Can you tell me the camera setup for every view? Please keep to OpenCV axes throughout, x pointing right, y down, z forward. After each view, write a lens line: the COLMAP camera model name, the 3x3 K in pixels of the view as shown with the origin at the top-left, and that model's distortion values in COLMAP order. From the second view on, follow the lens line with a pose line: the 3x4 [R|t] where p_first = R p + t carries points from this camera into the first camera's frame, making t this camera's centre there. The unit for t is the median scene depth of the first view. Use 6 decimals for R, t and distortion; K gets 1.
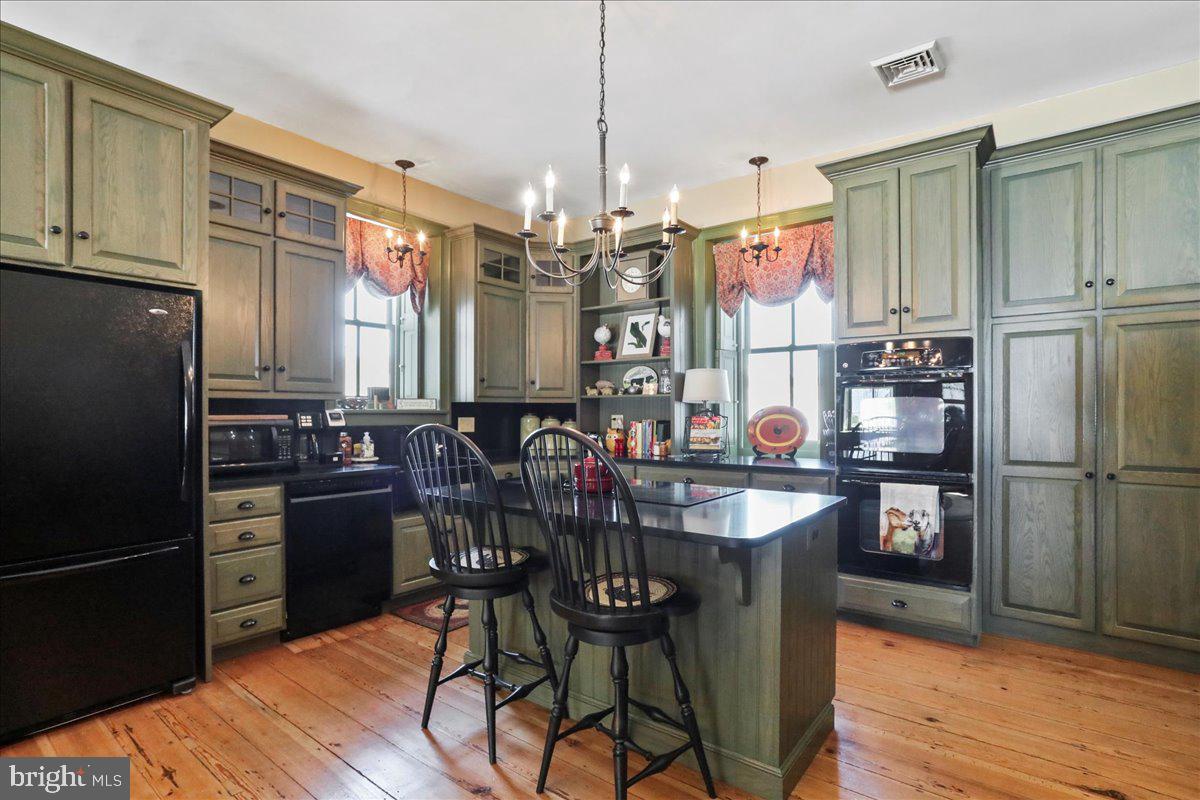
lens RADIAL K [[582.8, 0, 605.9], [0, 582.8, 409.9], [0, 0, 1]] dist [-0.059380, 0.032366]
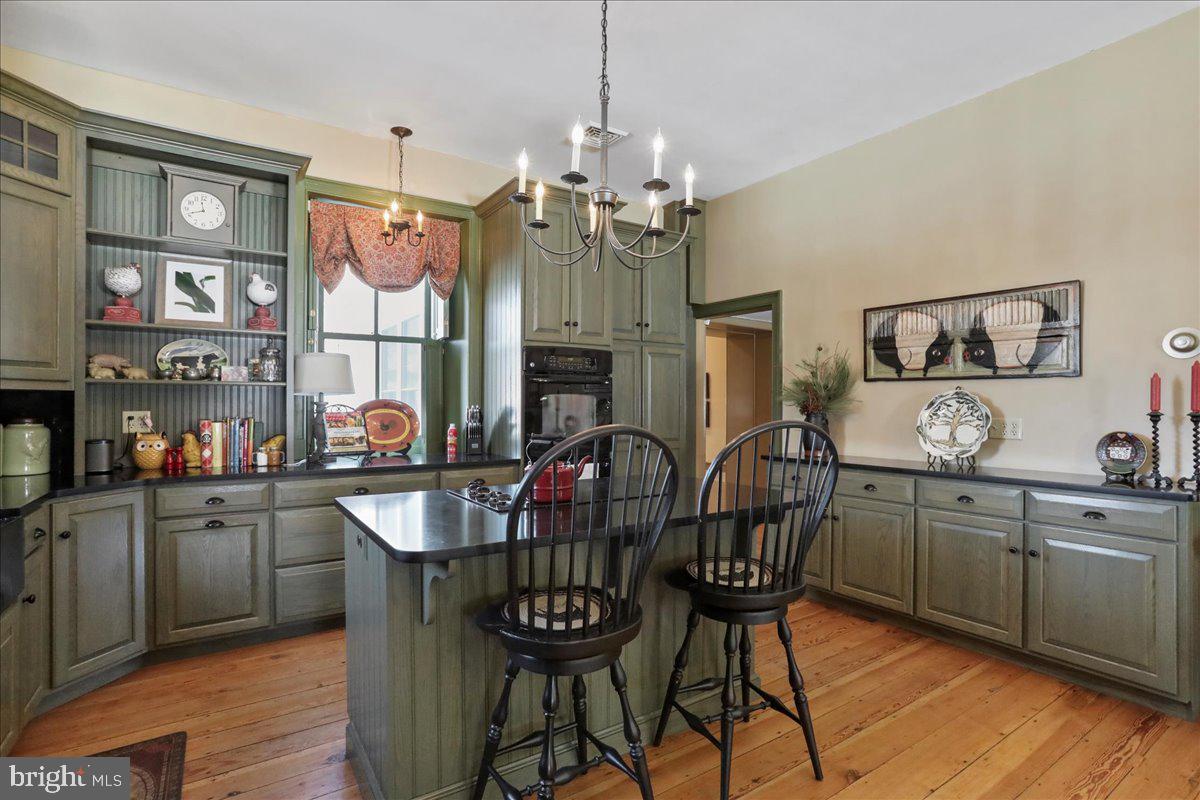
lens RADIAL K [[582.8, 0, 605.9], [0, 582.8, 409.9], [0, 0, 1]] dist [-0.059380, 0.032366]
pose [[0.326150, -0.007042, 0.945292, -0.441682], [-0.003849, 0.999954, 0.008777, -0.000148], [-0.945310, -0.006501, 0.326108, 0.354094]]
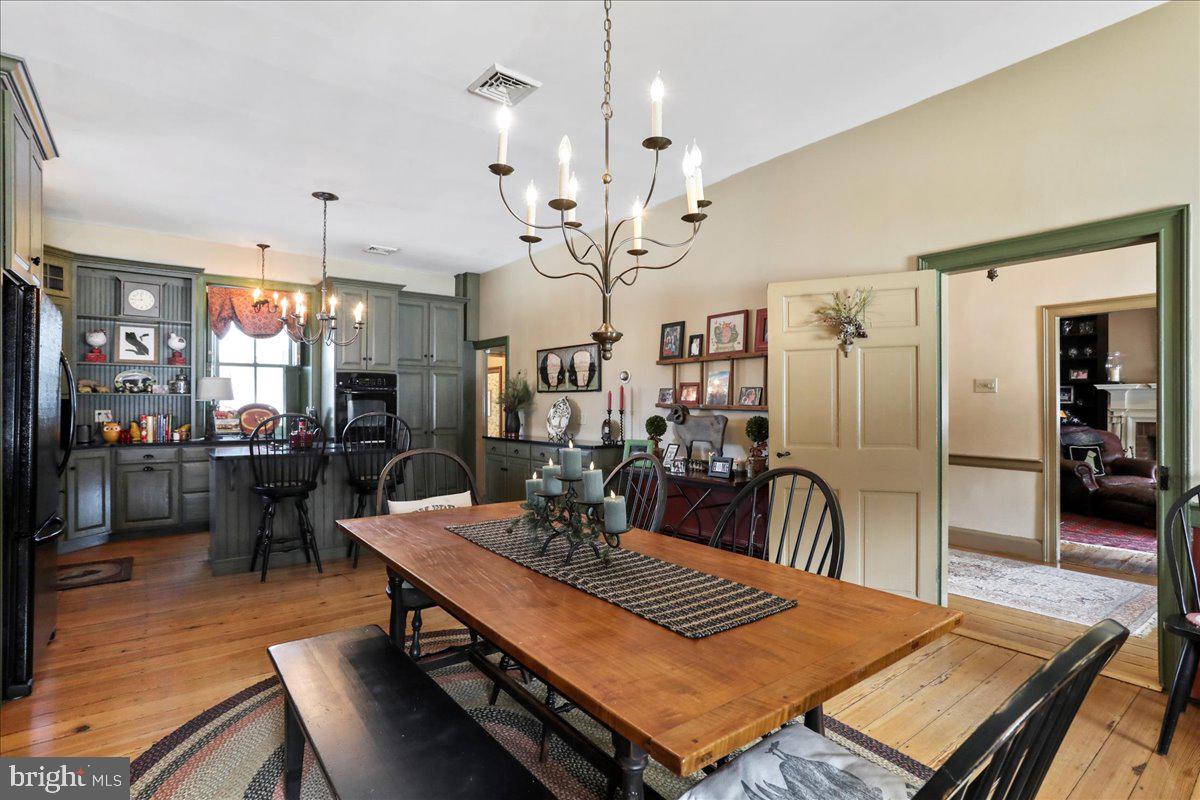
lens RADIAL K [[582.8, 0, 605.9], [0, 582.8, 409.9], [0, 0, 1]] dist [-0.059380, 0.032366]
pose [[0.258539, -0.005546, 0.965985, -0.889795], [-0.002855, 0.999975, 0.006505, -0.001809], [-0.965997, -0.004440, 0.258516, -0.266463]]
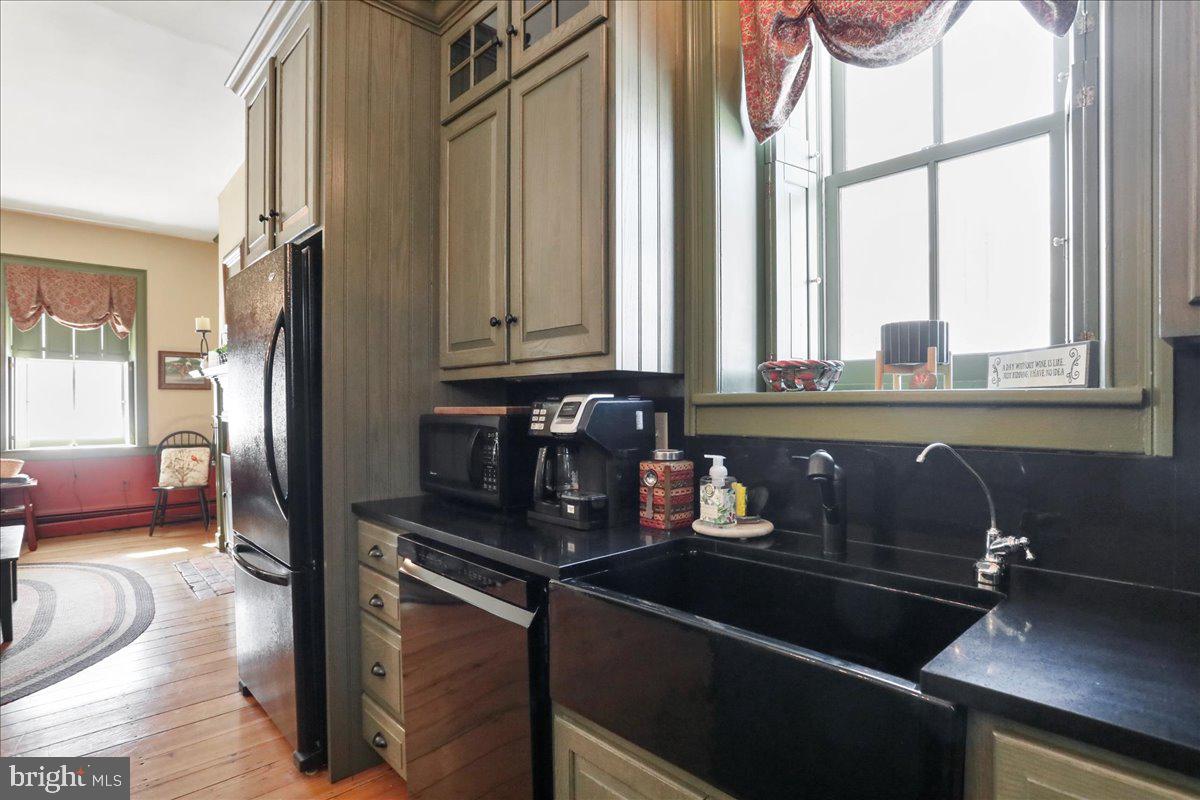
lens RADIAL K [[612.2, 0, 602.4], [0, 612.2, 413.3], [0, 0, 1]] dist [-0.067246, 0.040514]
pose [[-0.172602, 0.013445, -0.984900, -0.018649], [0.007072, 0.999898, 0.012410, 0.005748], [0.984966, -0.004824, -0.172679, 0.843314]]
